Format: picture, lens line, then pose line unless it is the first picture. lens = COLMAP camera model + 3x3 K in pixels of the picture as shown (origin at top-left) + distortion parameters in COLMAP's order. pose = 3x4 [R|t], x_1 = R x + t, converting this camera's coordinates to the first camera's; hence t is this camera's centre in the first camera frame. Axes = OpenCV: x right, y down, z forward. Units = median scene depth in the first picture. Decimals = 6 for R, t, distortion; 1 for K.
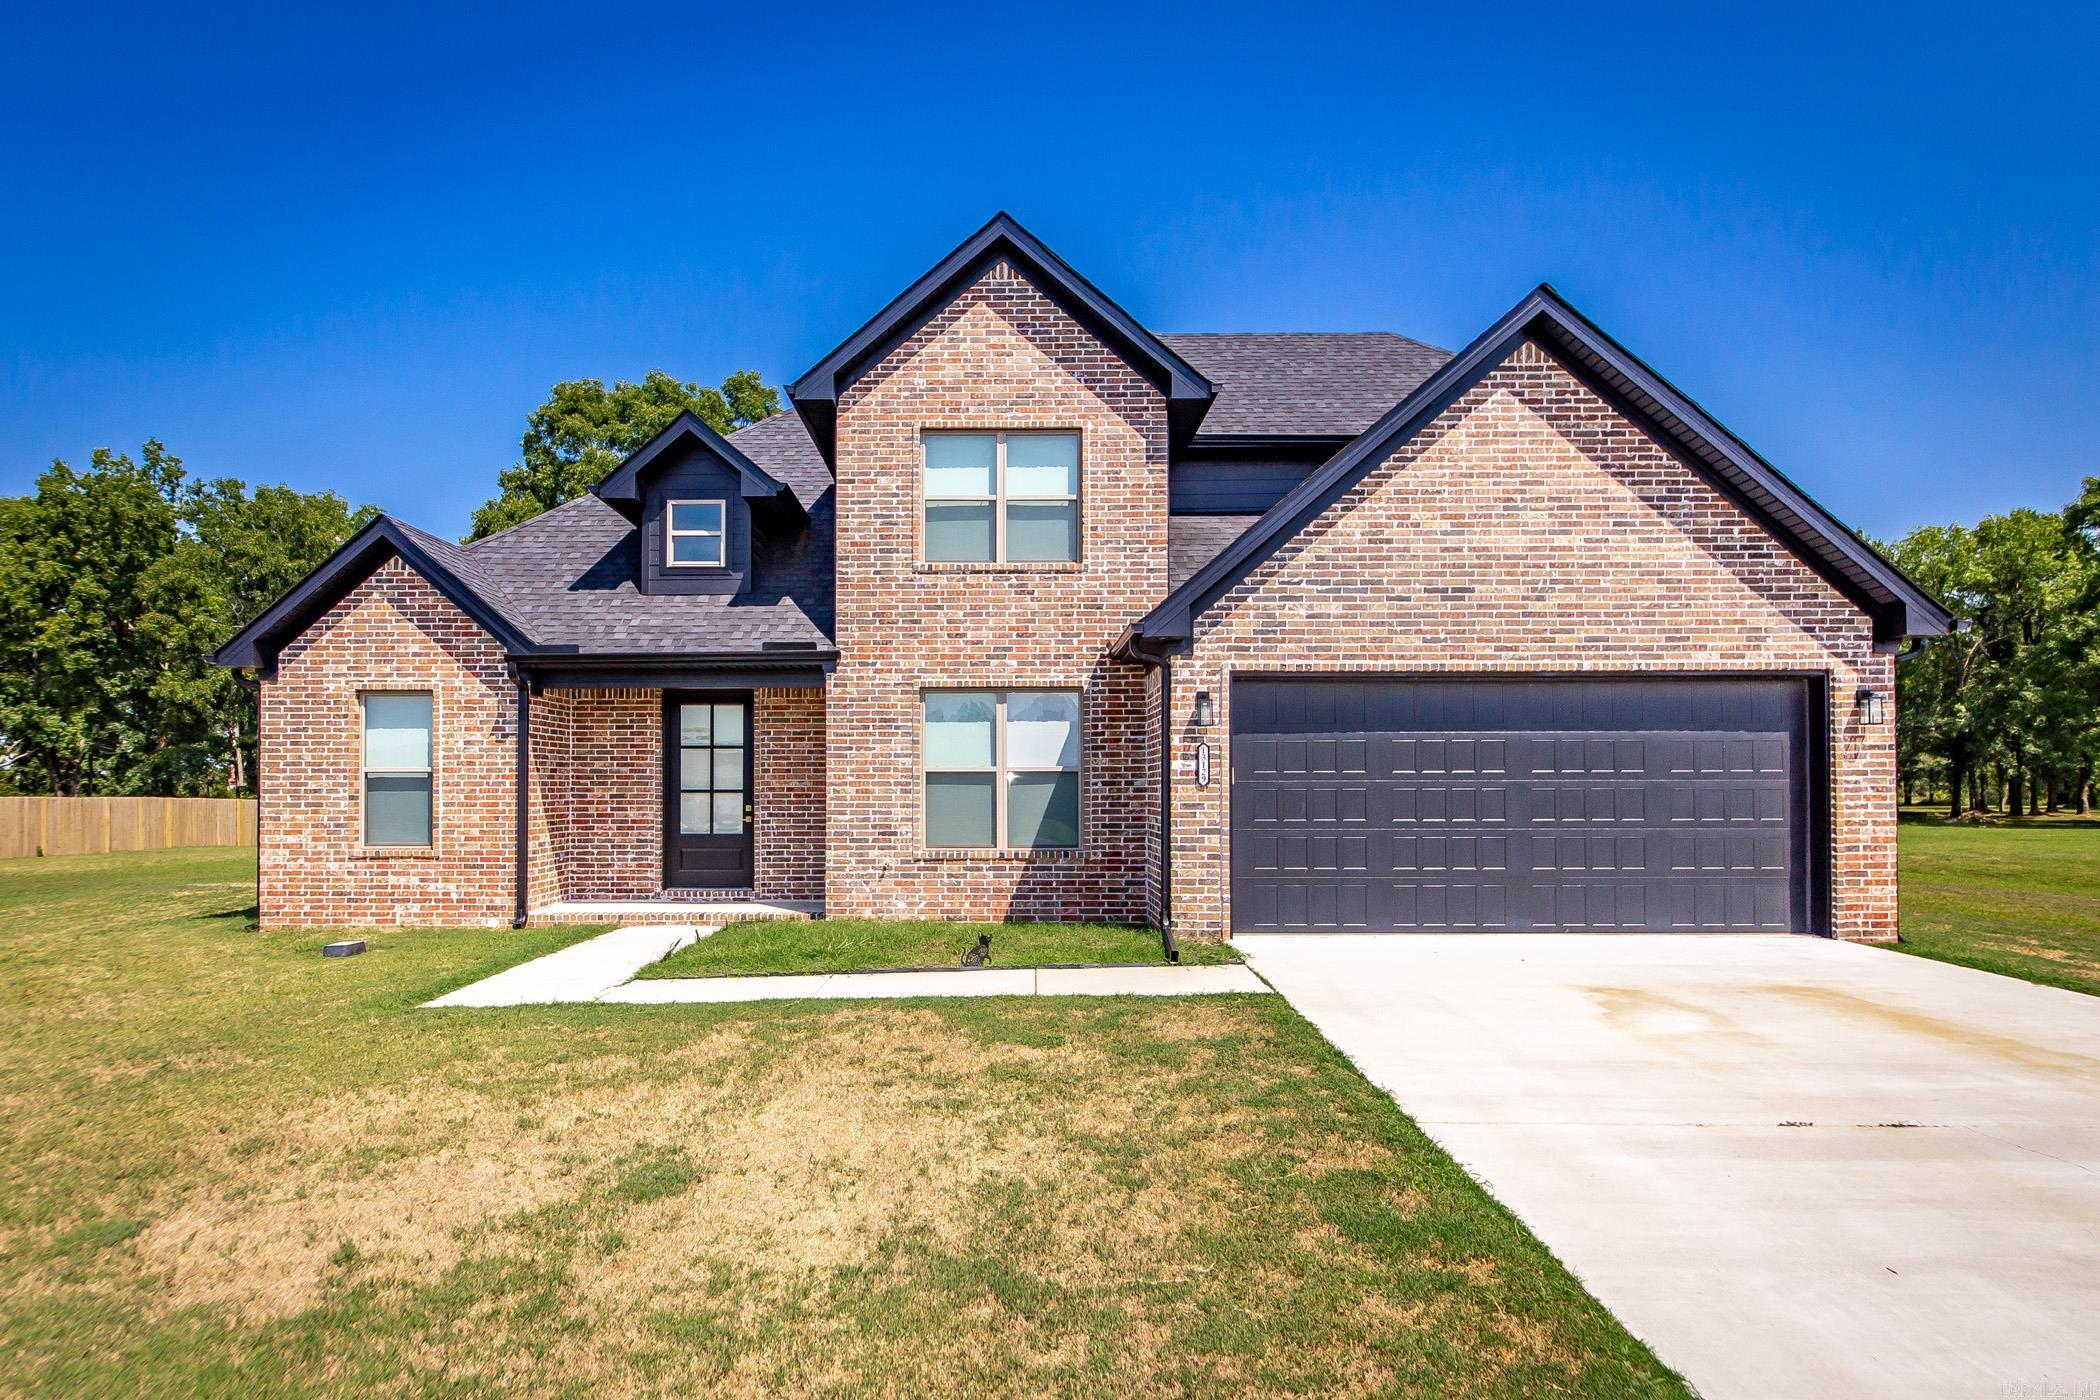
lens RADIAL K [[1187.6, 0, 1042.4], [0, 1187.6, 777.9], [0, 0, 1]] dist [0.000750, -0.001438]
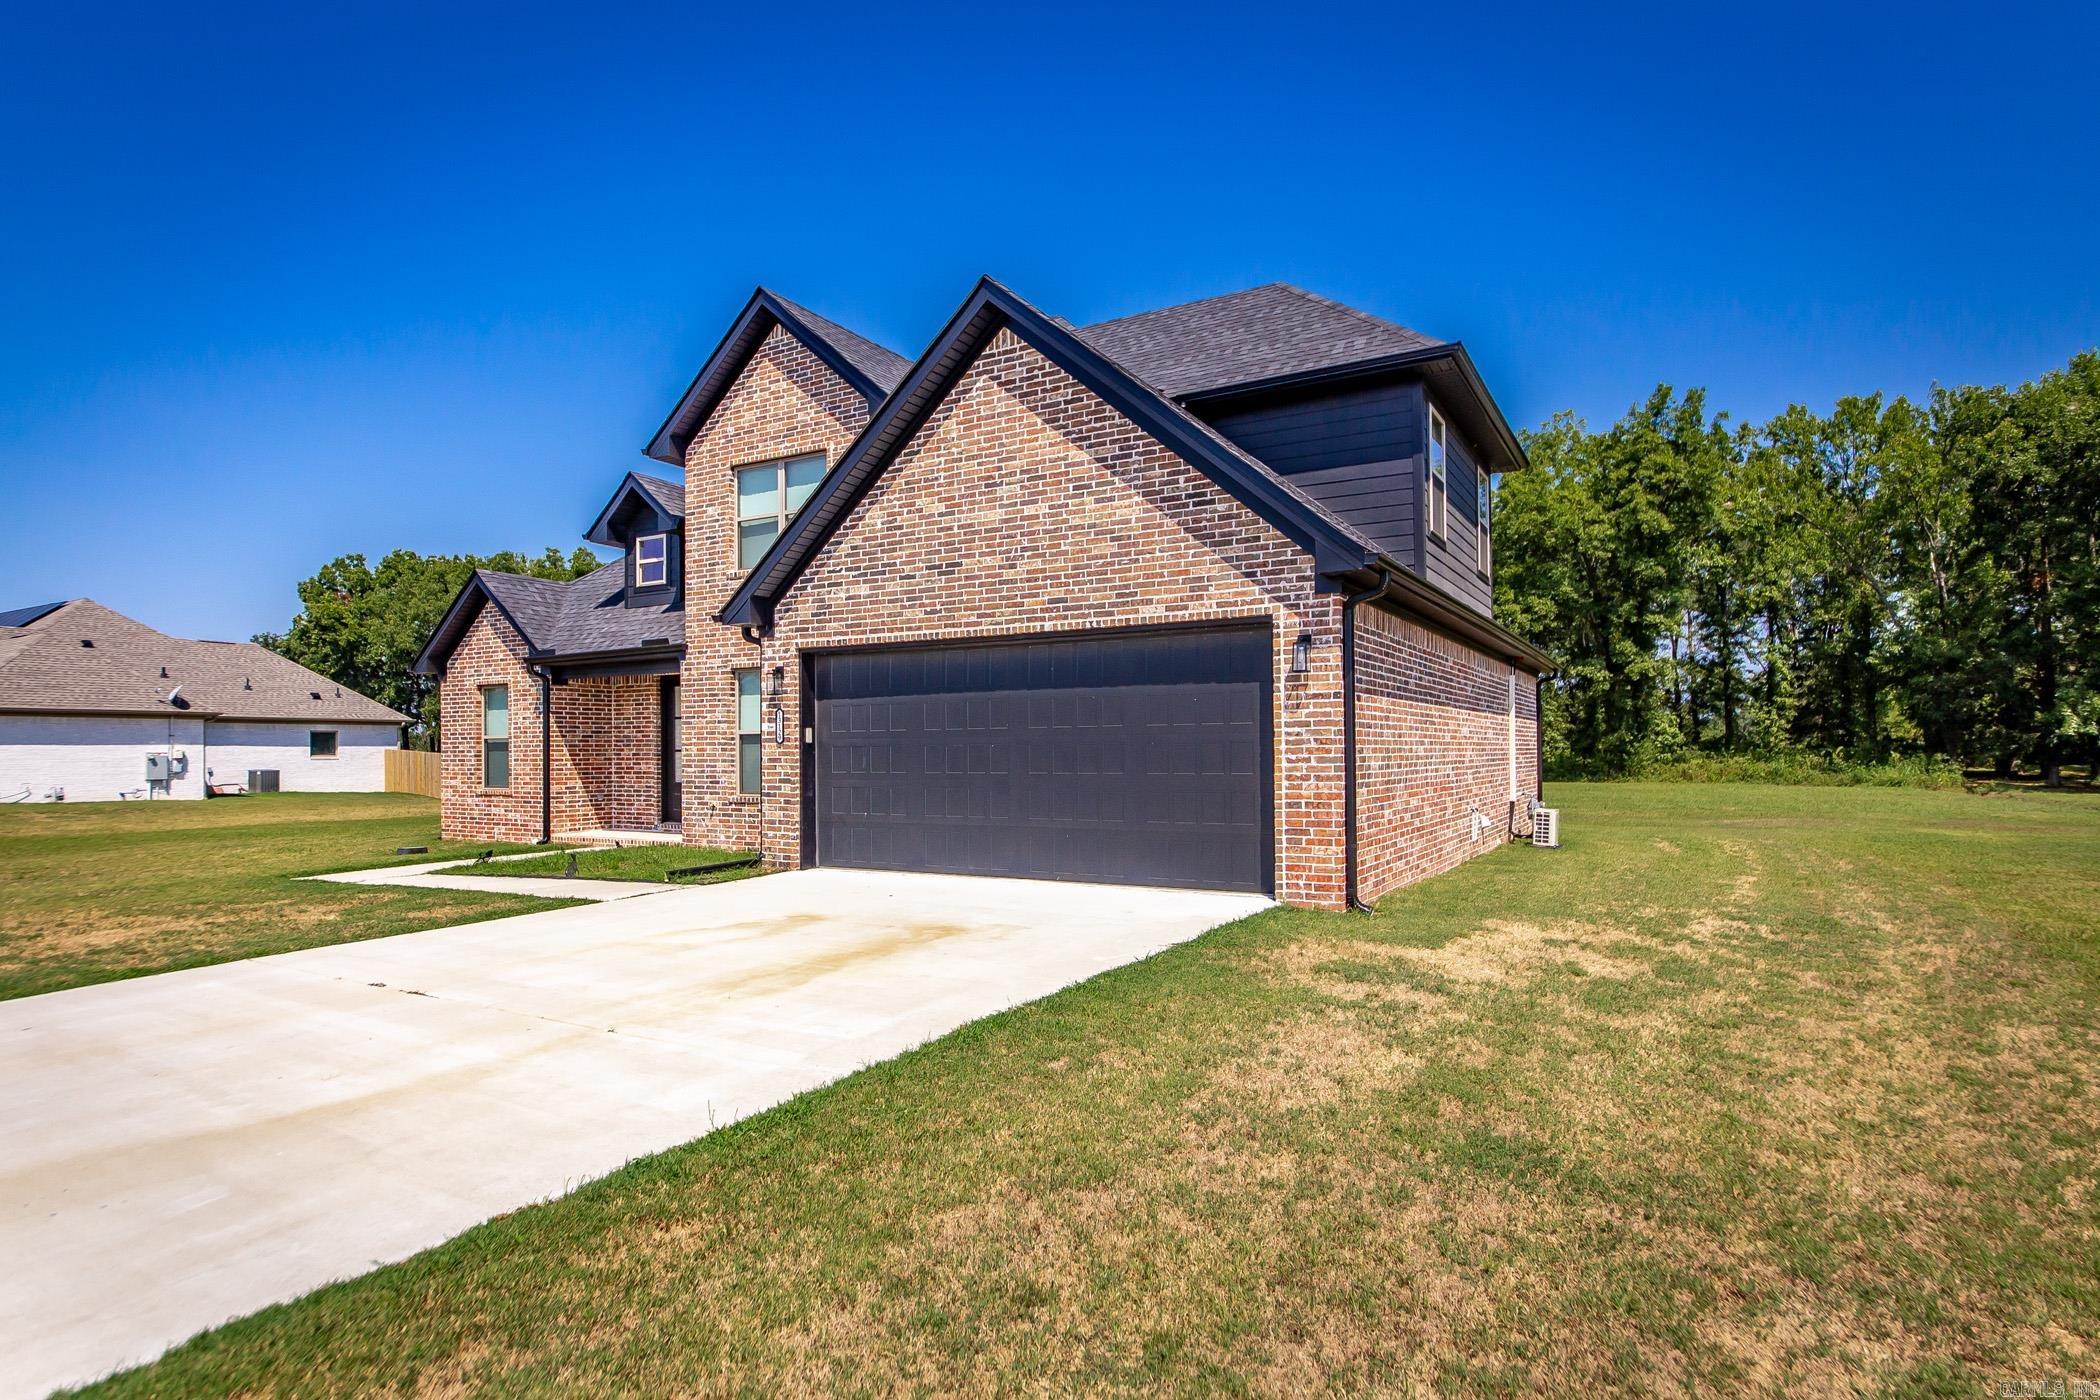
lens RADIAL K [[1152.8, 0, 1052.4], [0, 1152.8, 748.0], [0, 0, 1]] dist [0.002964, -0.000052]
pose [[0.860718, -0.006302, -0.509043, 0.830408], [0.010721, 0.999926, 0.005748, 0.006163], [0.508970, -0.010405, 0.860722, 0.102692]]
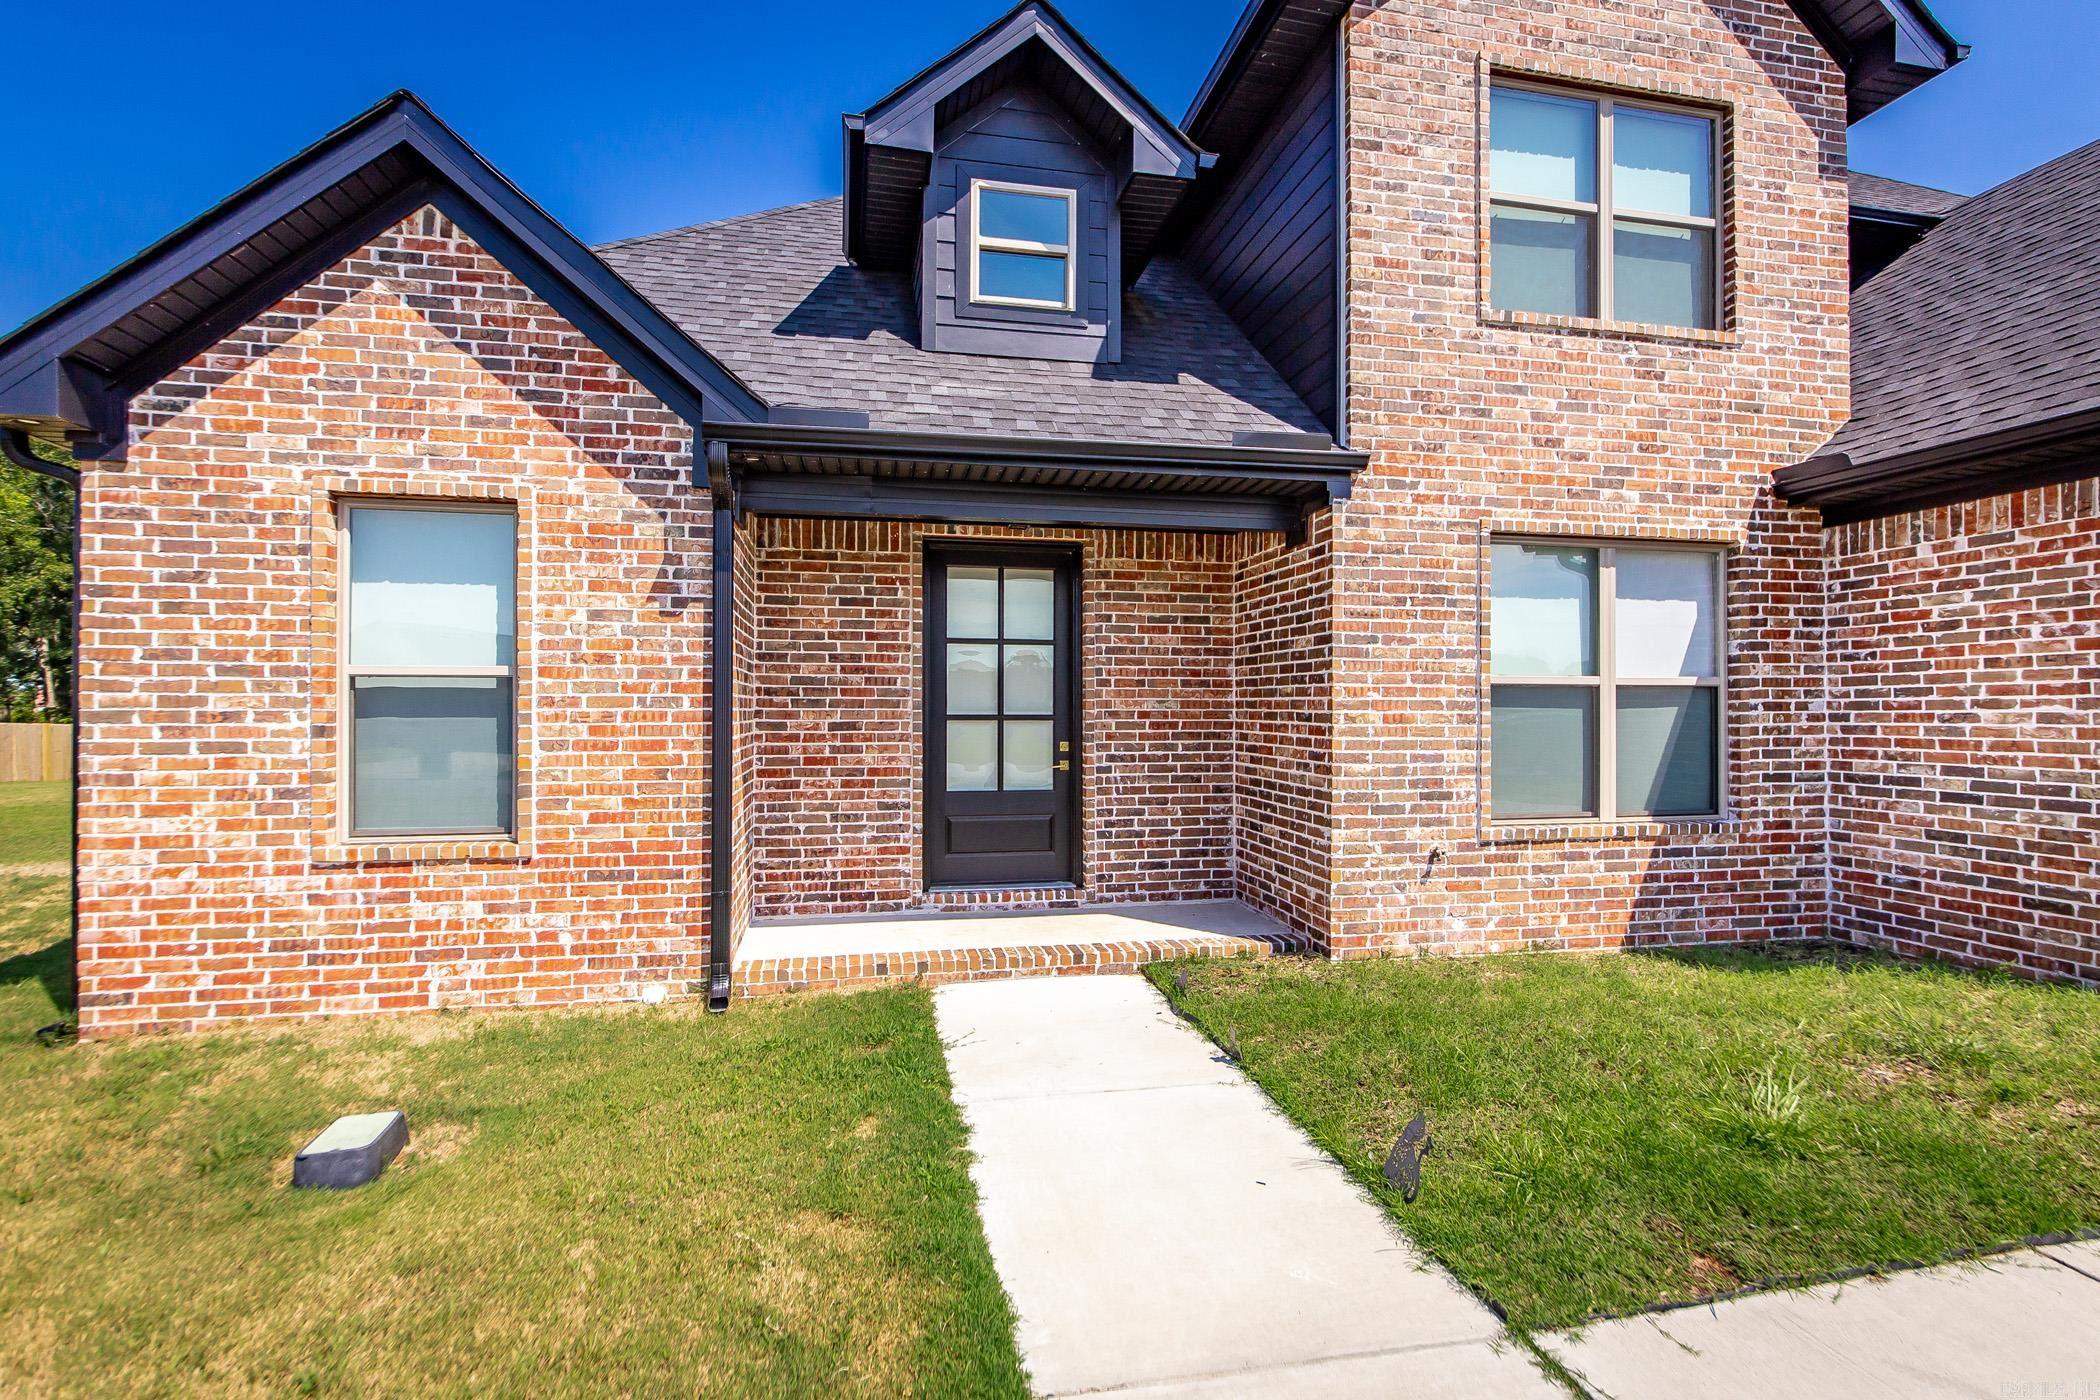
lens RADIAL K [[998.9, 0, 1083.9], [0, 998.9, 710.1], [0, 0, 1]] dist [-0.004738, -0.000655]
pose [[0.977848, 0.003337, 0.209291, -0.386109], [-0.004446, 0.999978, 0.004829, 0.005601], [-0.209271, -0.005652, 0.977841, 0.584048]]
